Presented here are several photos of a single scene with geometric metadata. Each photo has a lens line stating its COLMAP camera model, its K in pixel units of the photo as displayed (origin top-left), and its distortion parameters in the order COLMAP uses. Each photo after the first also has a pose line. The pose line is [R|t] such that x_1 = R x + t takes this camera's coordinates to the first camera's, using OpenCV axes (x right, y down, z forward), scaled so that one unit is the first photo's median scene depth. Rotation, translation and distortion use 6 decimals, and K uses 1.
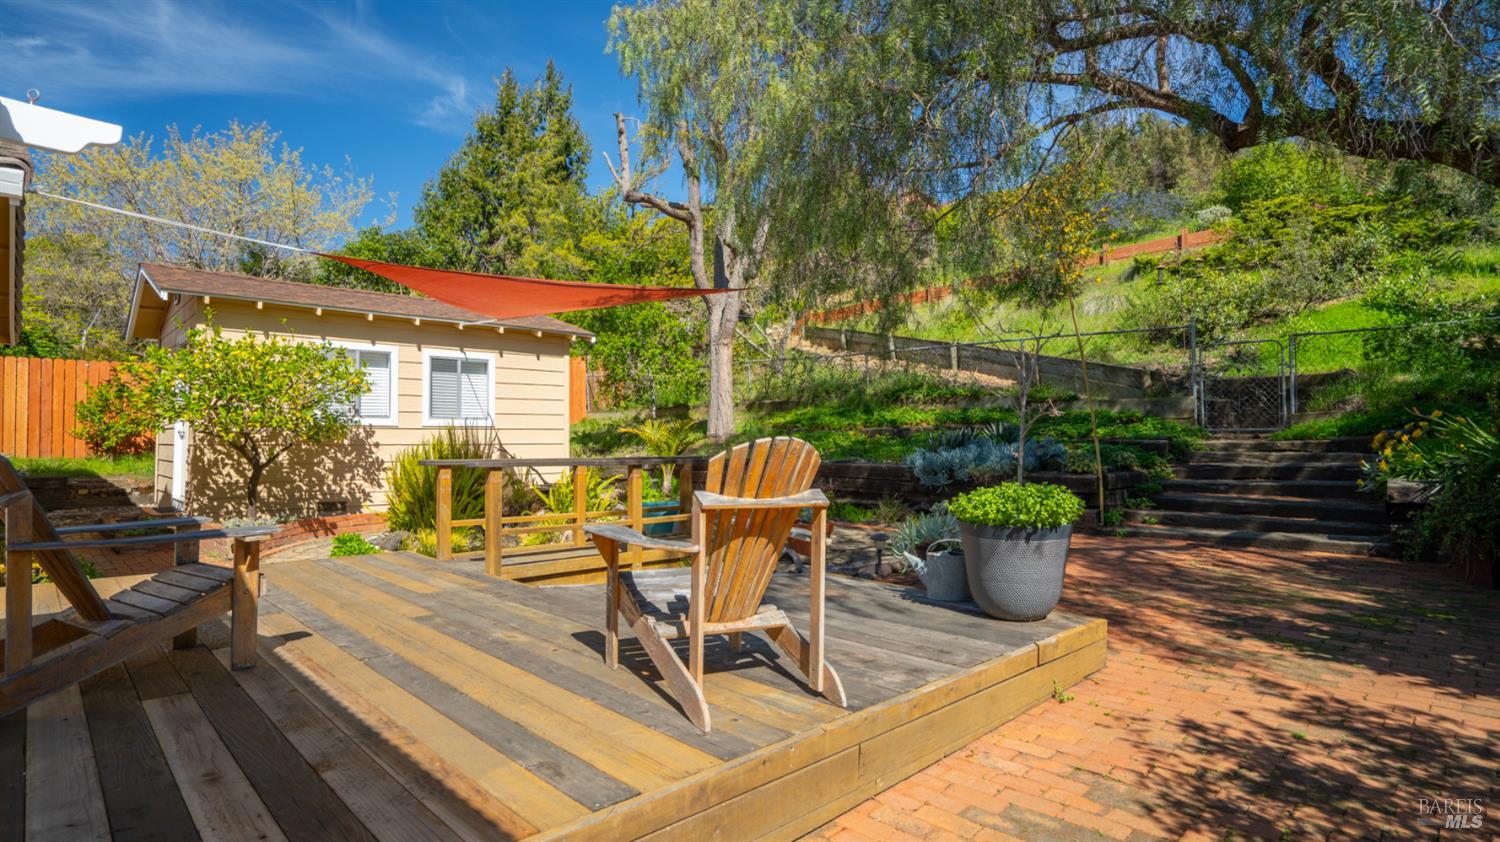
lens RADIAL K [[760.0, 0, 750.0], [0, 760.0, 421.0], [0, 0, 1]] dist [0.025158, -0.000239]
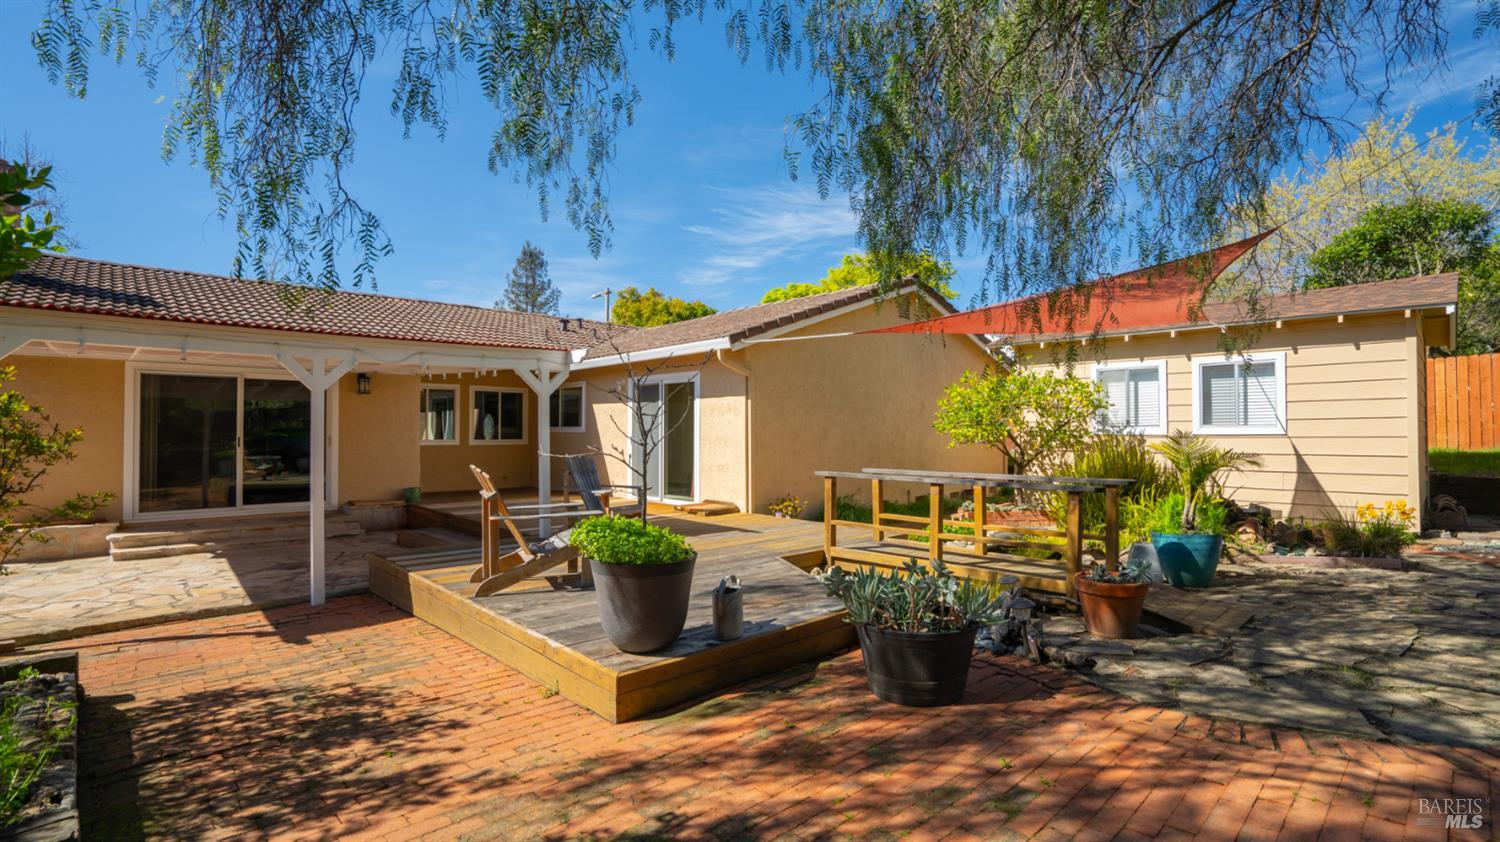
lens RADIAL K [[678.0, 0, 750.0], [0, 678.0, 421.0], [0, 0, 1]] dist [-0.001595, 0.000146]
pose [[-0.016772, -0.013479, -0.999768, 1.615641], [0.023037, 0.999638, -0.013864, -0.045444], [0.999594, -0.023264, -0.016455, 1.480622]]
